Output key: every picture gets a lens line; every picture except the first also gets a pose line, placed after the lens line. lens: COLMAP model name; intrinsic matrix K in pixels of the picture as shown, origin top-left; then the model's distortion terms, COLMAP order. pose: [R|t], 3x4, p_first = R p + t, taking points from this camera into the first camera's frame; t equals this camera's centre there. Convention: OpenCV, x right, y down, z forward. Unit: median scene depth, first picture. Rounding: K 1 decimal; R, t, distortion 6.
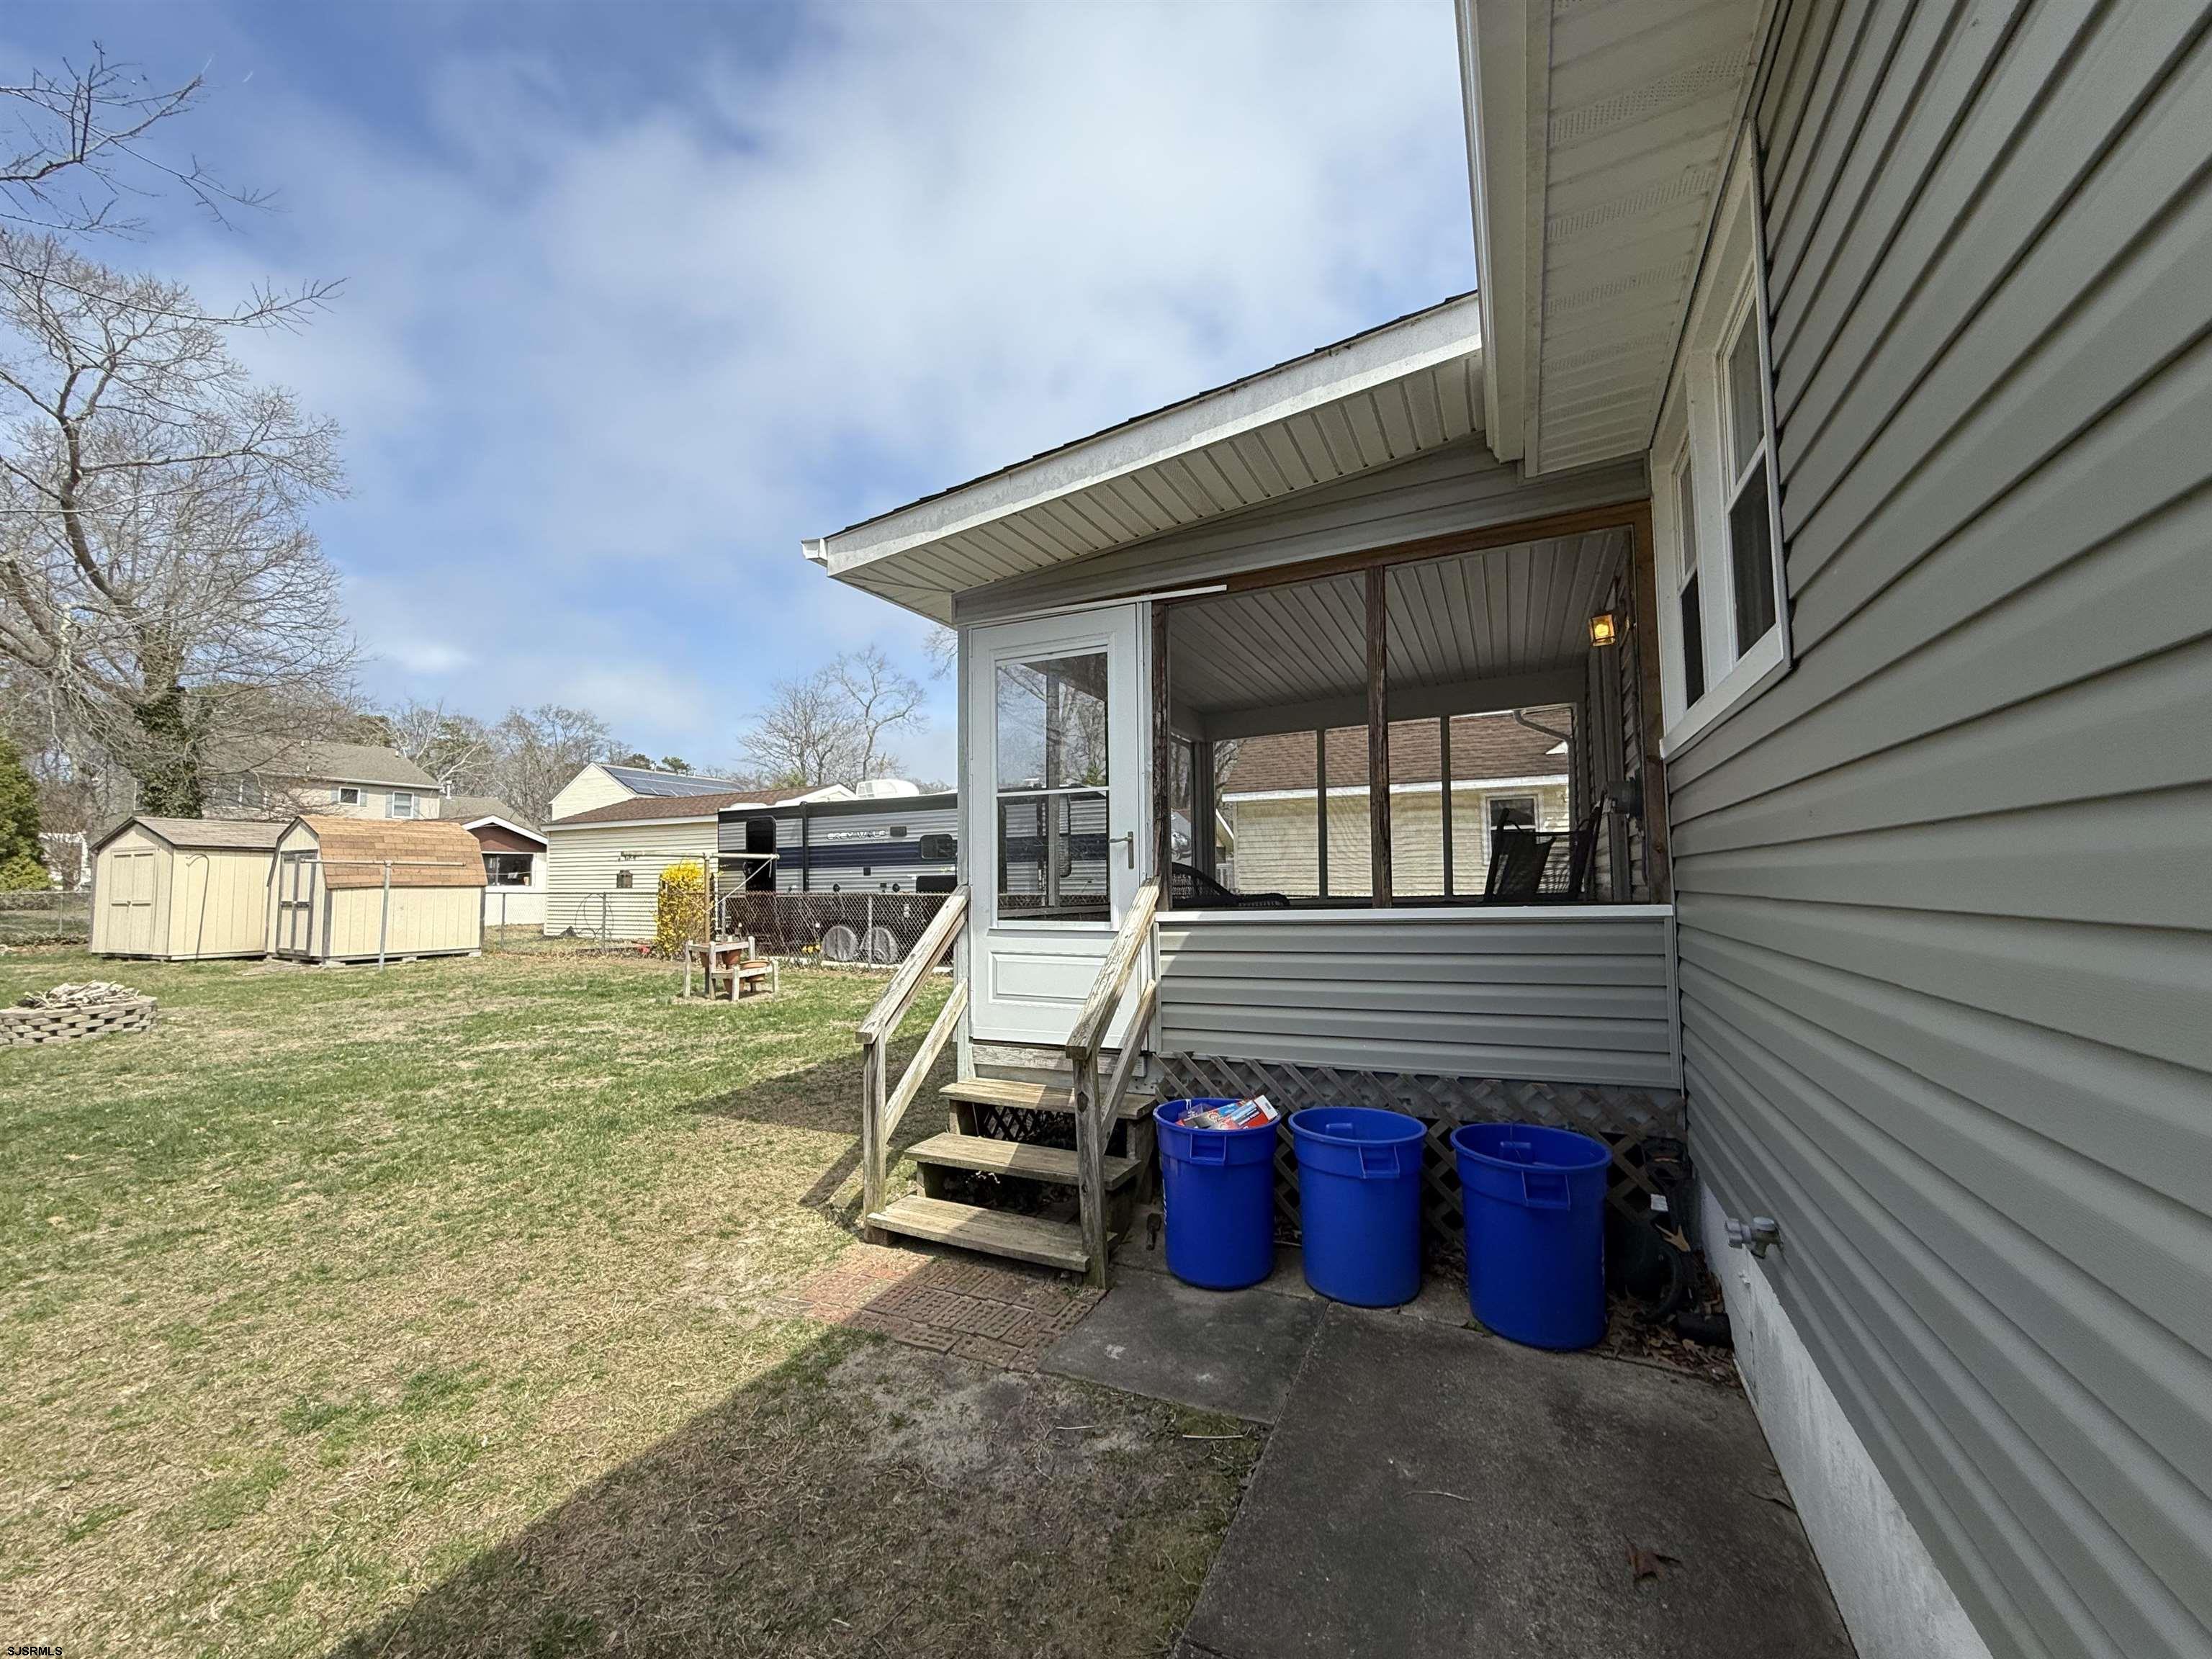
lens RADIAL K [[876.6, 0, 1098.2], [0, 876.6, 829.0], [0, 0, 1]] dist [-0.001167, 0.000552]
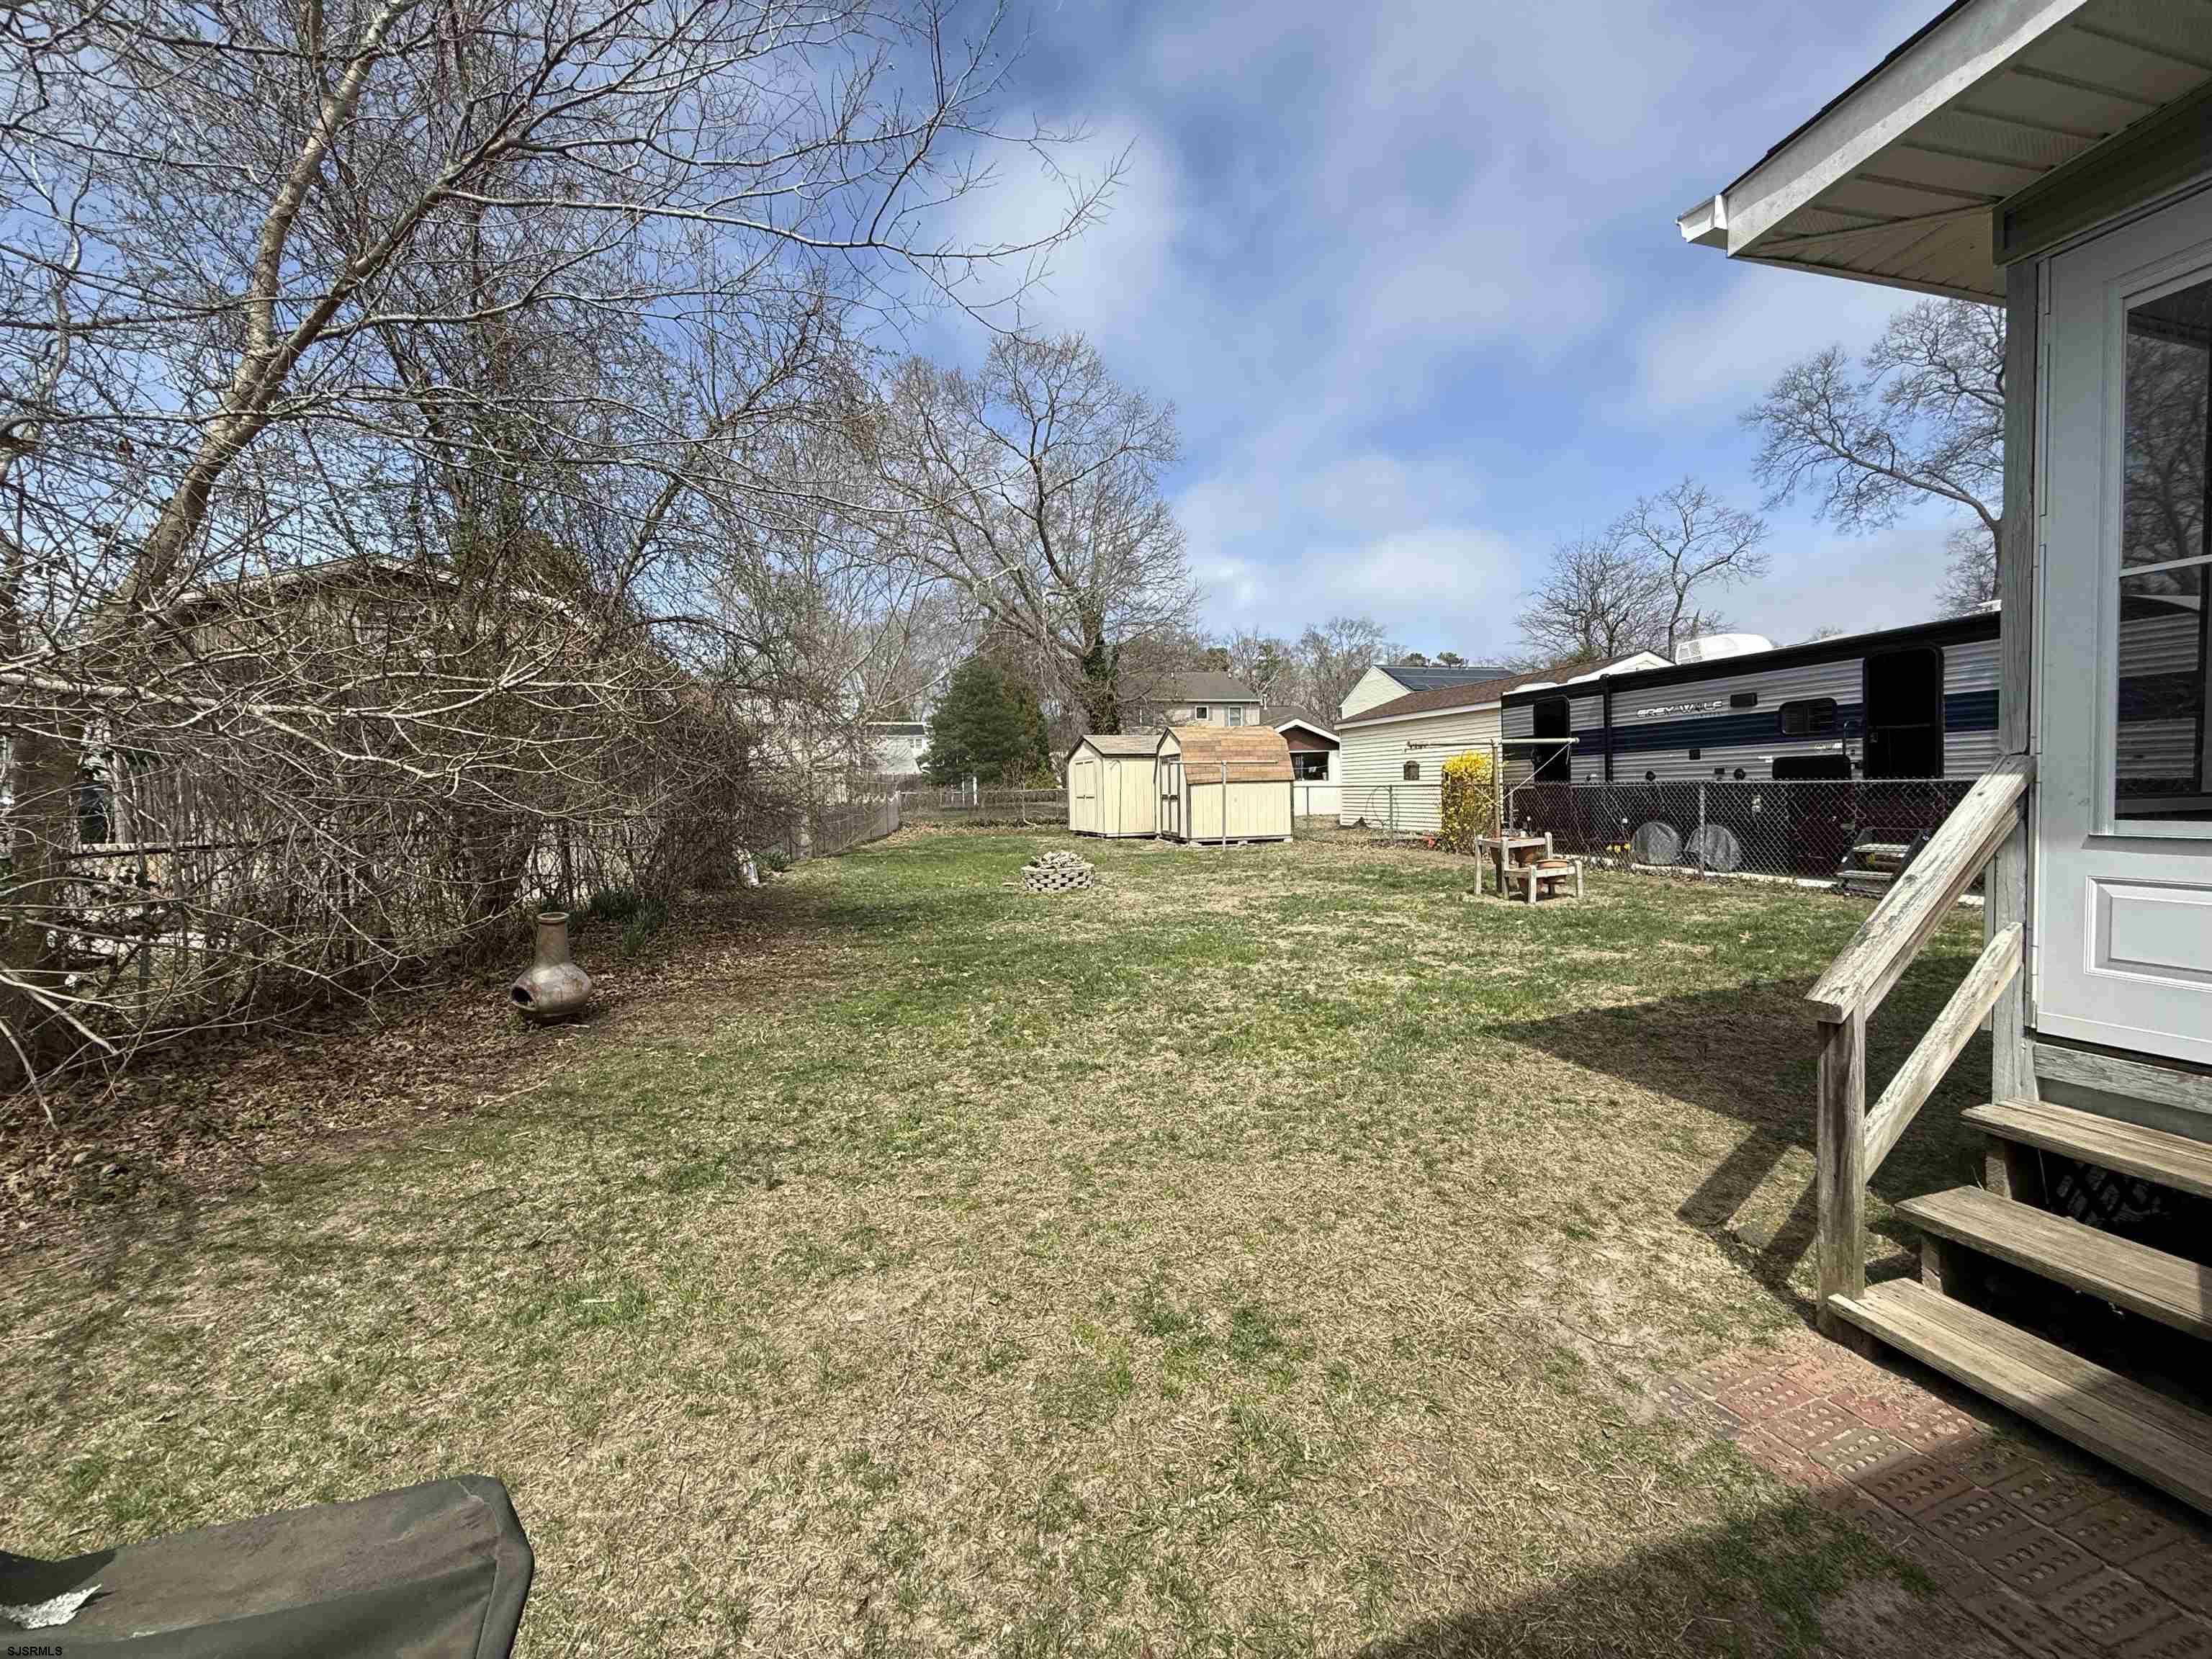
lens RADIAL K [[876.6, 0, 1098.5], [0, 876.6, 823.3], [0, 0, 1]] dist [-0.001167, 0.000552]
pose [[0.674904, 0.020658, -0.737617, -0.120978], [0.064288, 0.994161, 0.086665, 0.019686], [0.735100, -0.105911, 0.669635, 0.185967]]
